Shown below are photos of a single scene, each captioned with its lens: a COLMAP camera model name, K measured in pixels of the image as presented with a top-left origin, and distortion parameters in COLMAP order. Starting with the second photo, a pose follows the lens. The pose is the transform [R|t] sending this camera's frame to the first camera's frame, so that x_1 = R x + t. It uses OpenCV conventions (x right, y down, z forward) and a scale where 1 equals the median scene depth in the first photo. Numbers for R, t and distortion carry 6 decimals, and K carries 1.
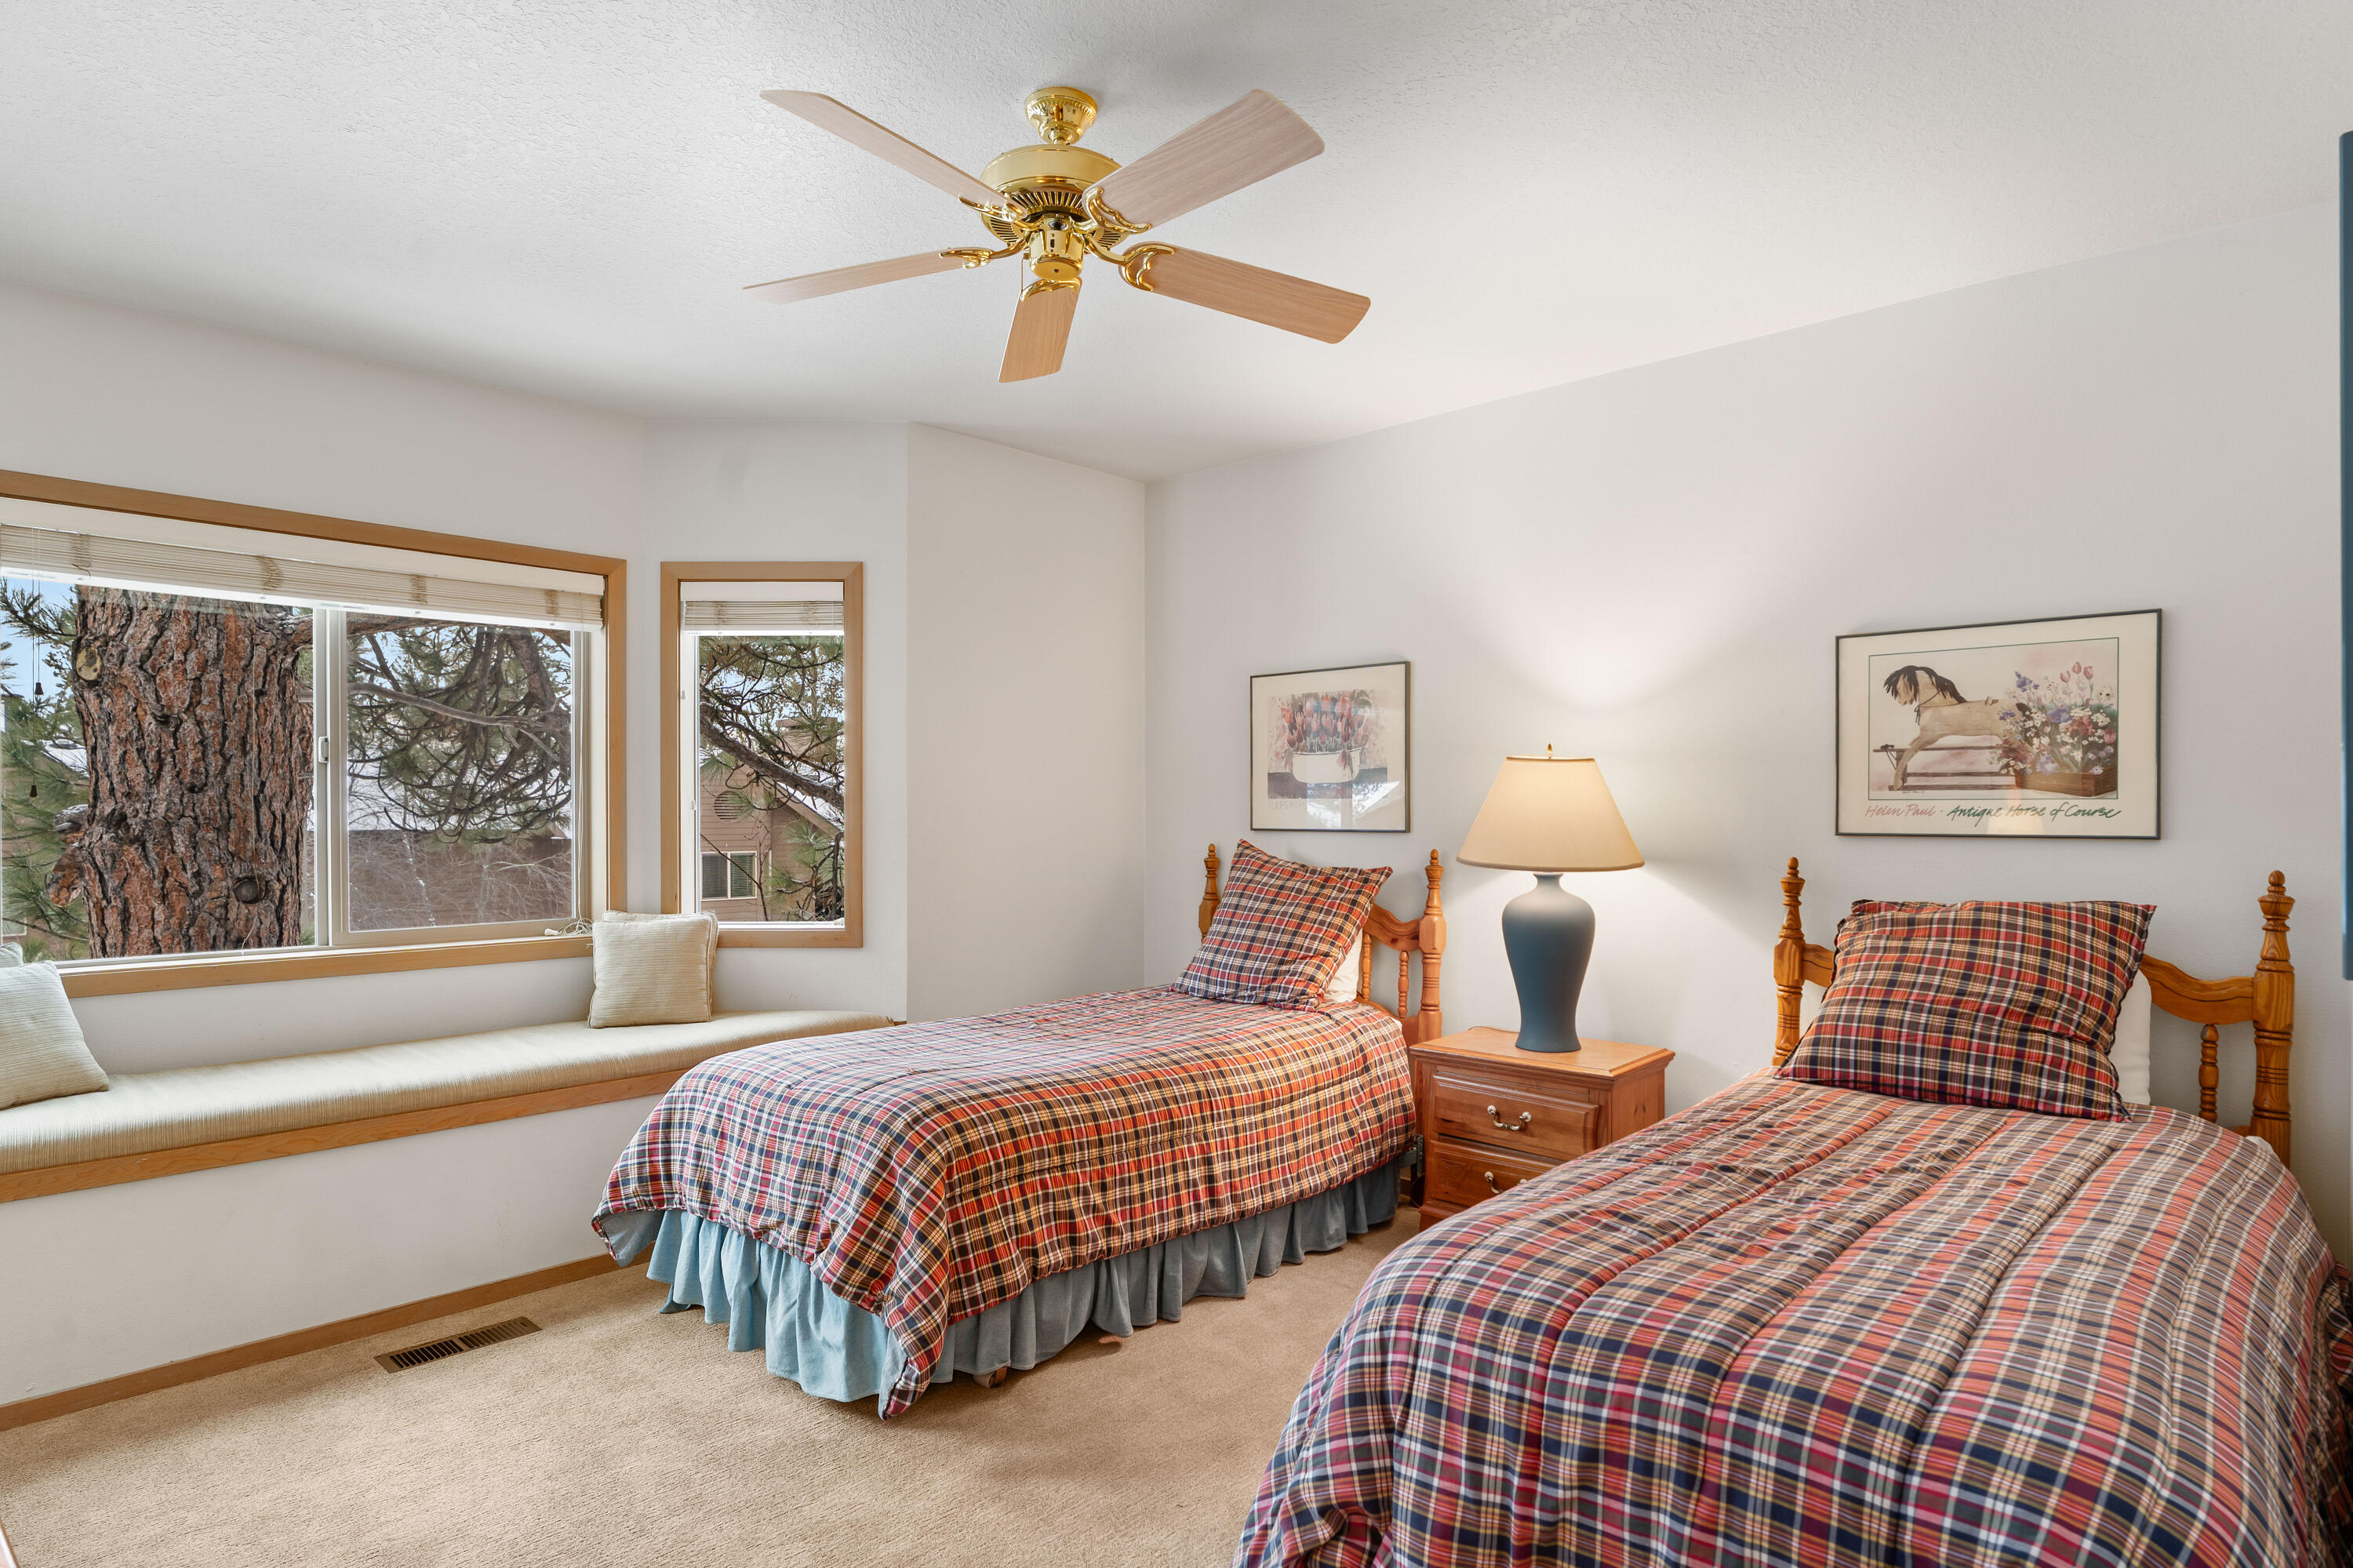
lens RADIAL K [[1255.8, 0, 1169.5], [0, 1255.8, 819.4], [0, 0, 1]] dist [-0.008710, 0.000562]
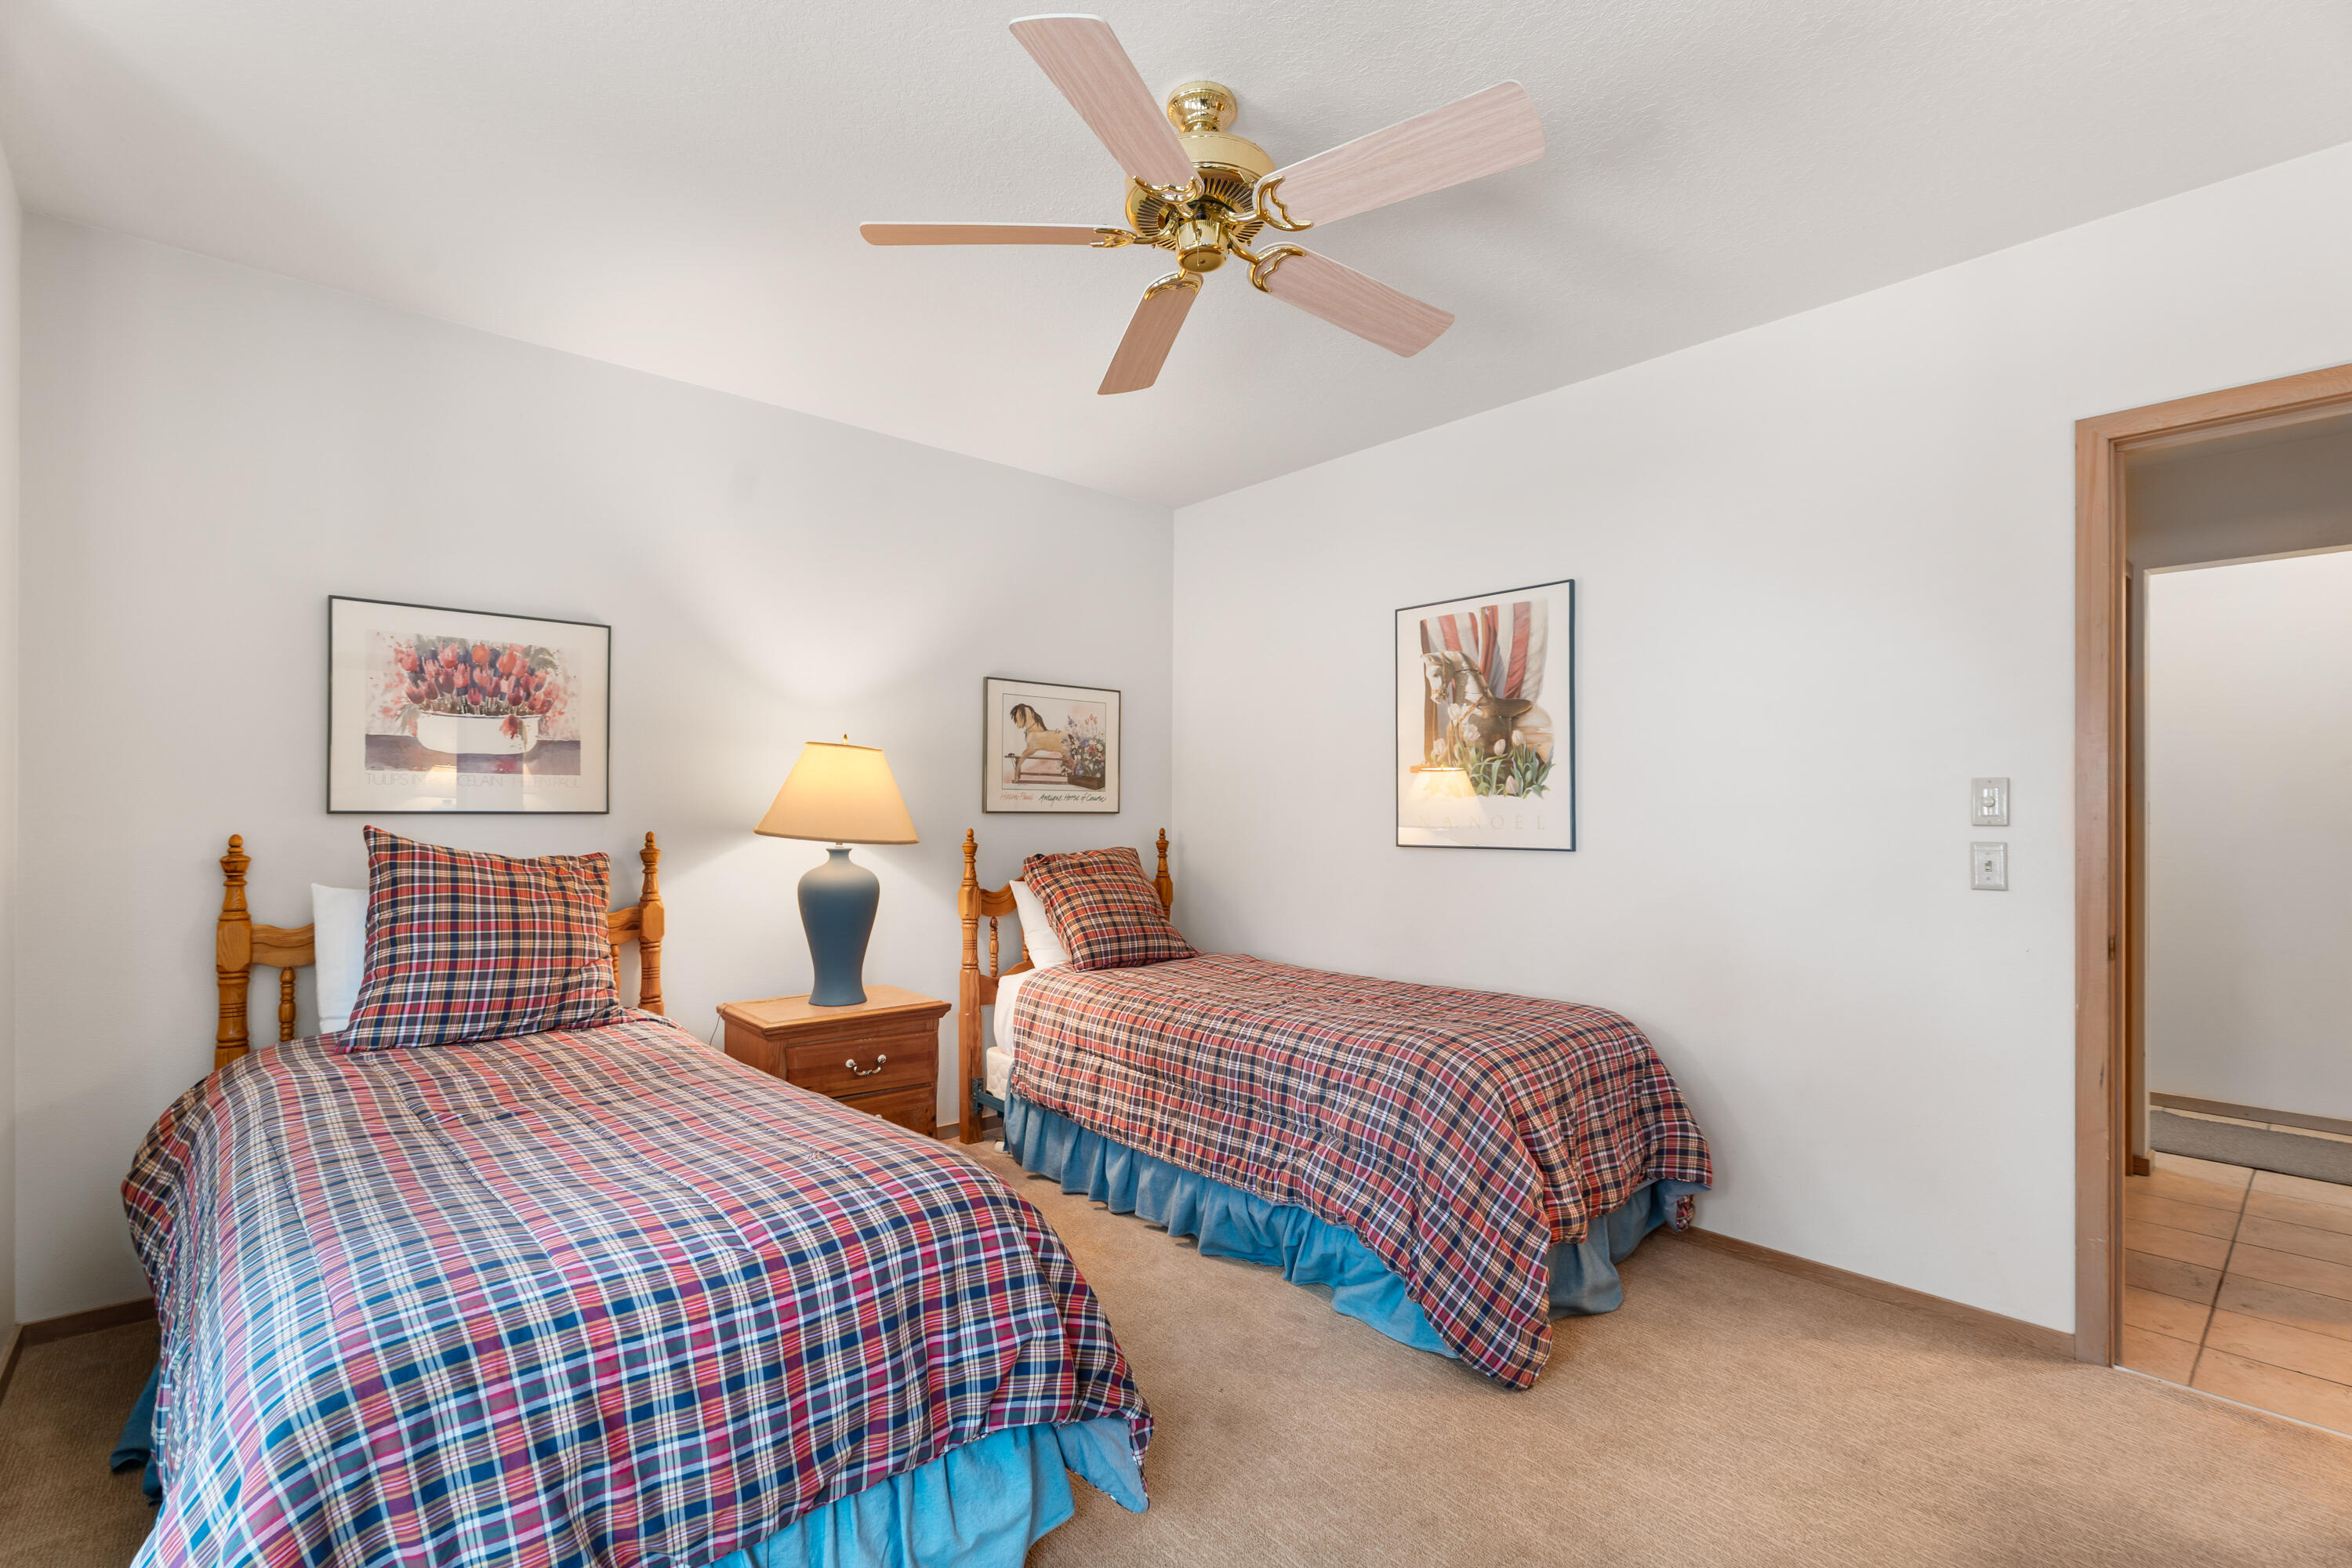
lens RADIAL K [[1082.4, 0, 1175.1], [0, 1082.4, 797.4], [0, 0, 1]] dist [-0.004641, -0.001275]
pose [[0.087075, 0.002485, 0.996199, -0.580888], [-0.009080, 0.999957, -0.001701, -0.003922], [-0.996160, -0.008898, 0.087094, 0.543682]]
